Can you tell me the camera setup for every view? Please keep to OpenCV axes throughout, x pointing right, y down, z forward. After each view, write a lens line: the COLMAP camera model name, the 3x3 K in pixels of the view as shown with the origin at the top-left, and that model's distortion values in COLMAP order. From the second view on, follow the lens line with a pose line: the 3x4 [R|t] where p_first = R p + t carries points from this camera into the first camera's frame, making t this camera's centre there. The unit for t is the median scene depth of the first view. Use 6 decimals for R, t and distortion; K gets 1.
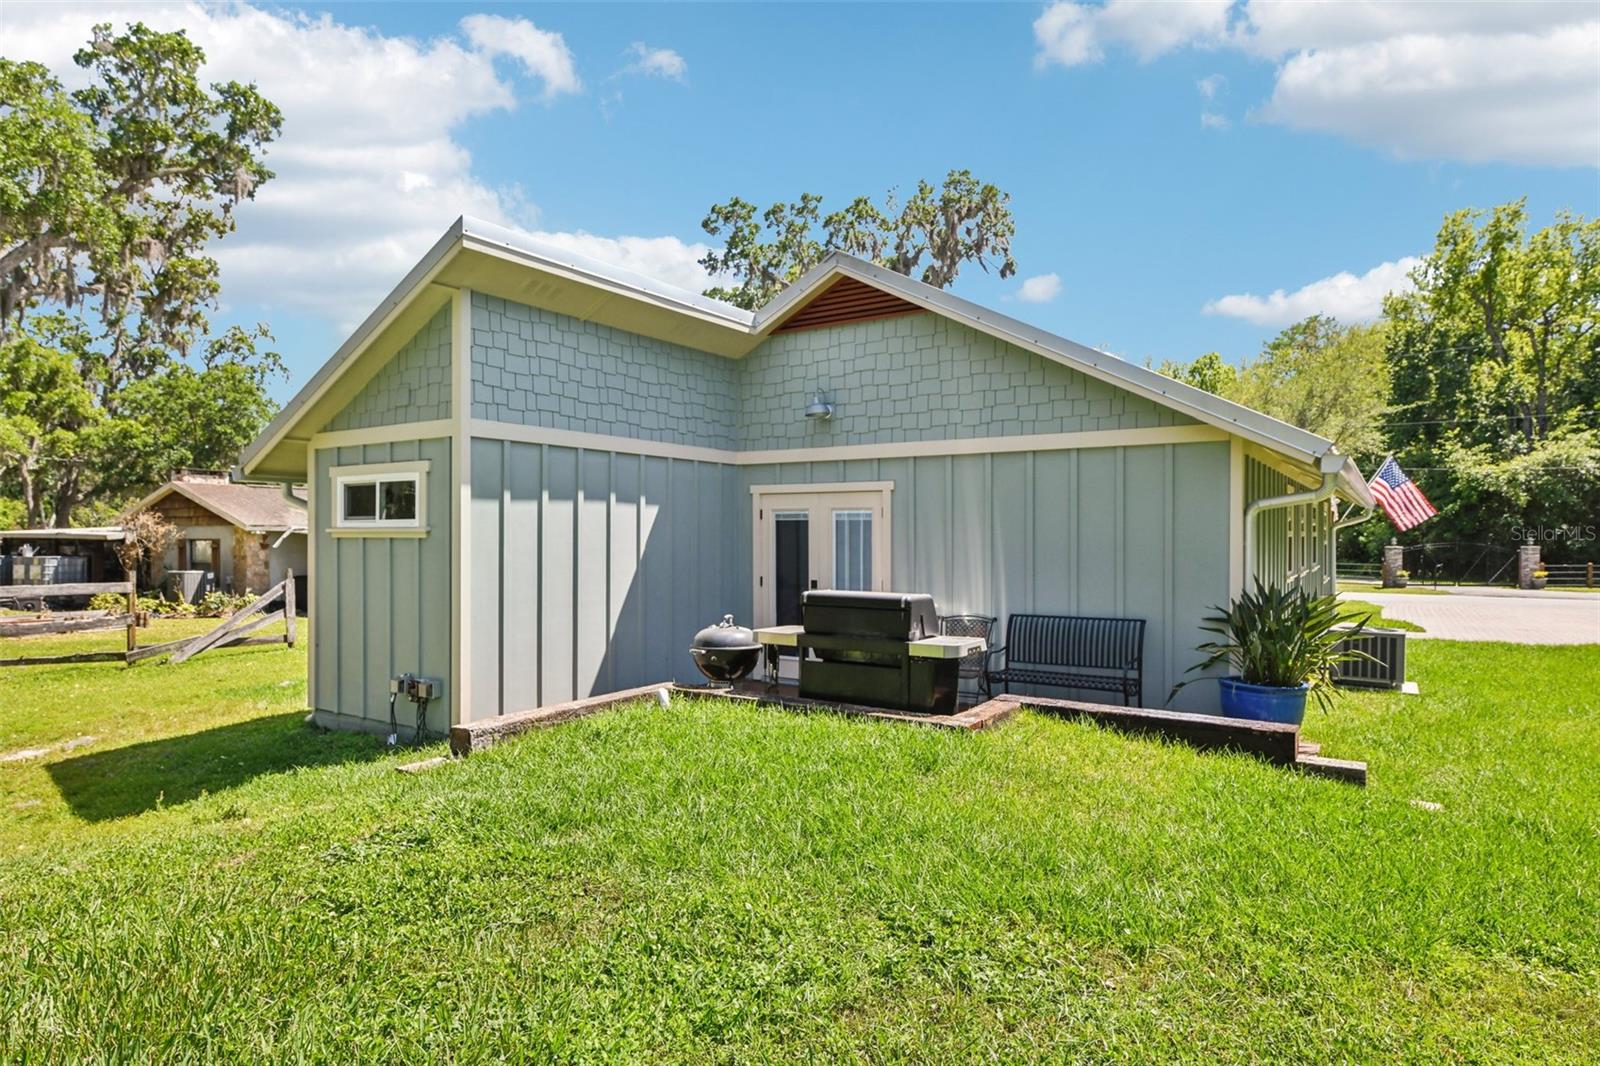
lens RADIAL K [[916.4, 0, 804.7], [0, 916.4, 538.1], [0, 0, 1]] dist [0.021552, 0.002862]
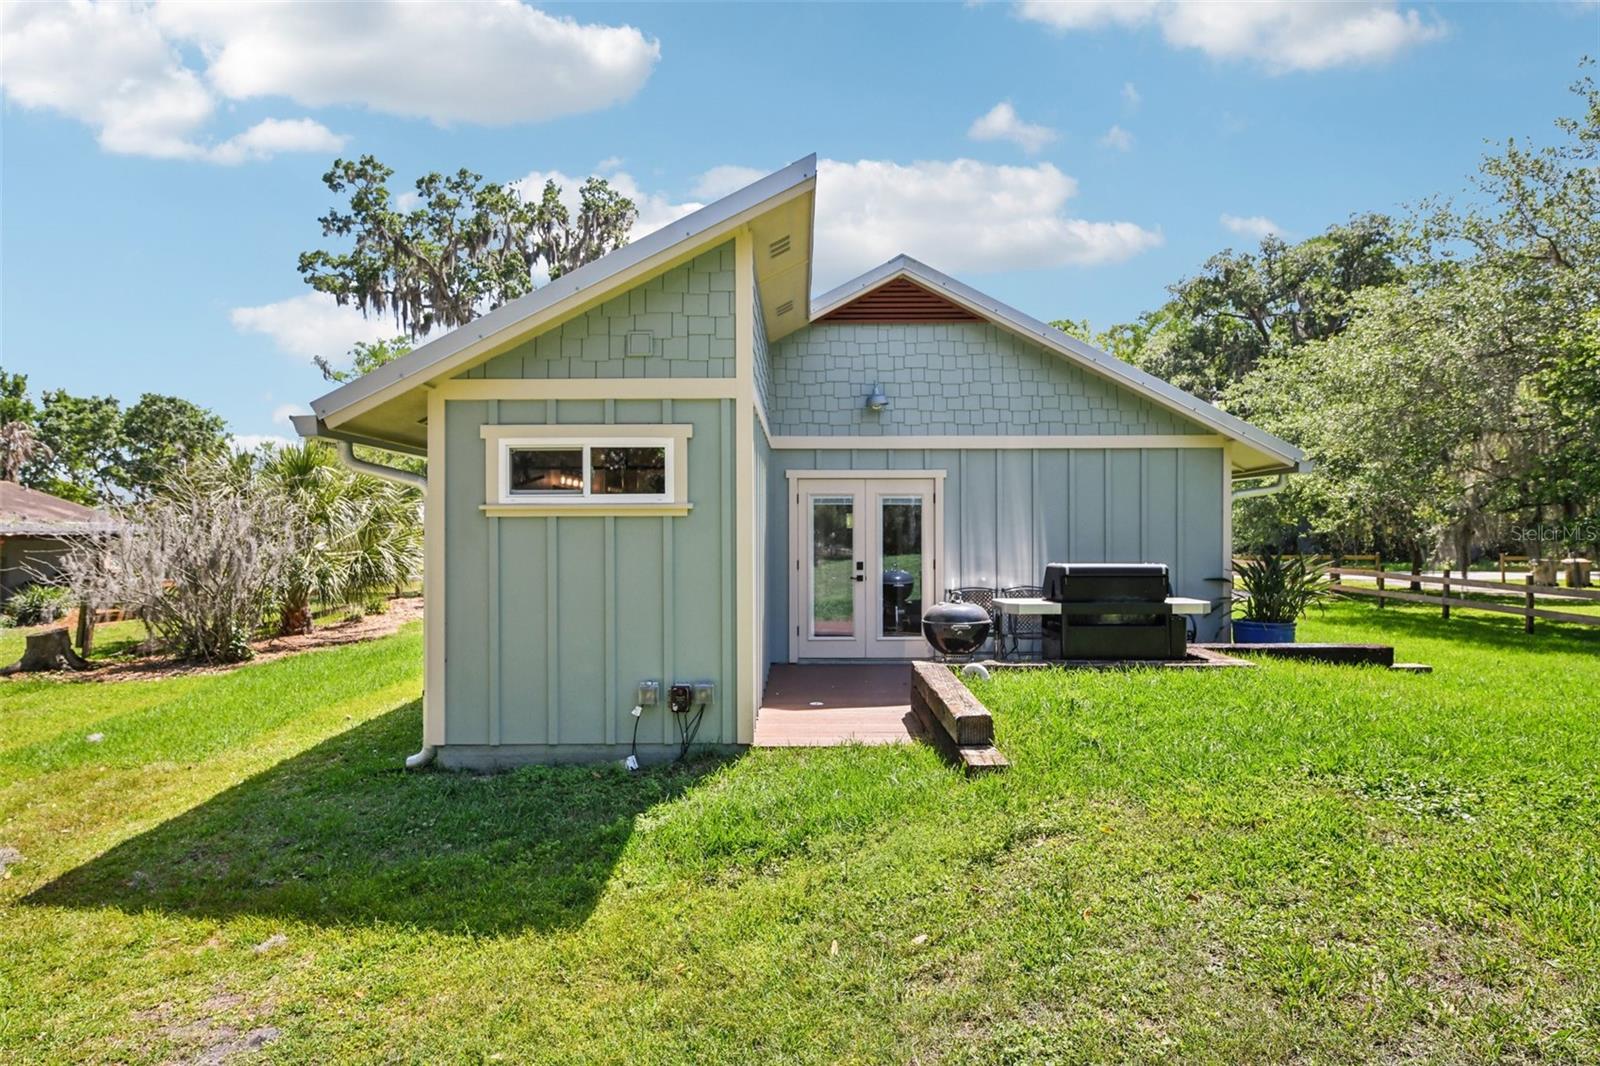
lens RADIAL K [[861.1, 0, 795.1], [0, 861.1, 526.2], [0, 0, 1]] dist [-0.012993, -0.001816]
pose [[0.831765, -0.000862, 0.555127, -0.663198], [0.007103, 0.999933, -0.009090, 0.014754], [-0.555082, 0.011504, 0.831716, 0.246949]]
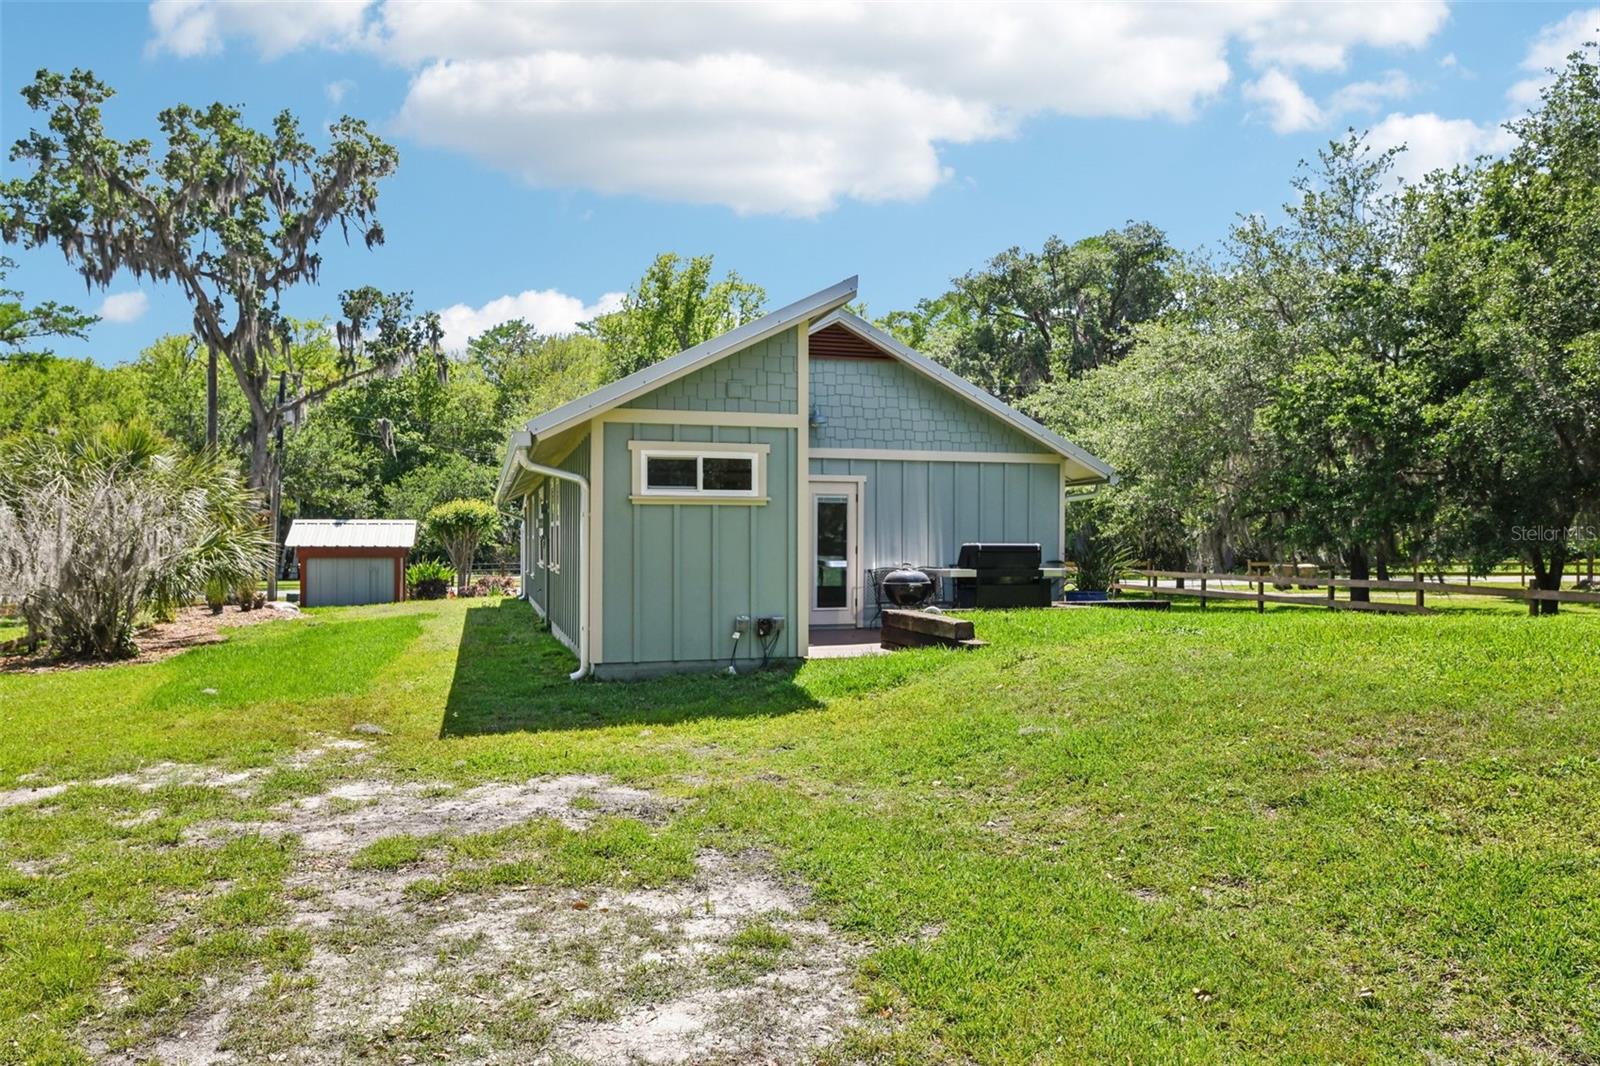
lens RADIAL K [[1104.8, 0, 800.0], [0, 1104.8, 534.3], [0, 0, 1]] dist [-0.012925, 0.003377]
pose [[0.633137, 0.006323, 0.774014, -1.345928], [0.003772, 0.999930, -0.011255, 0.049084], [-0.774031, 0.010046, 0.633068, 0.001288]]
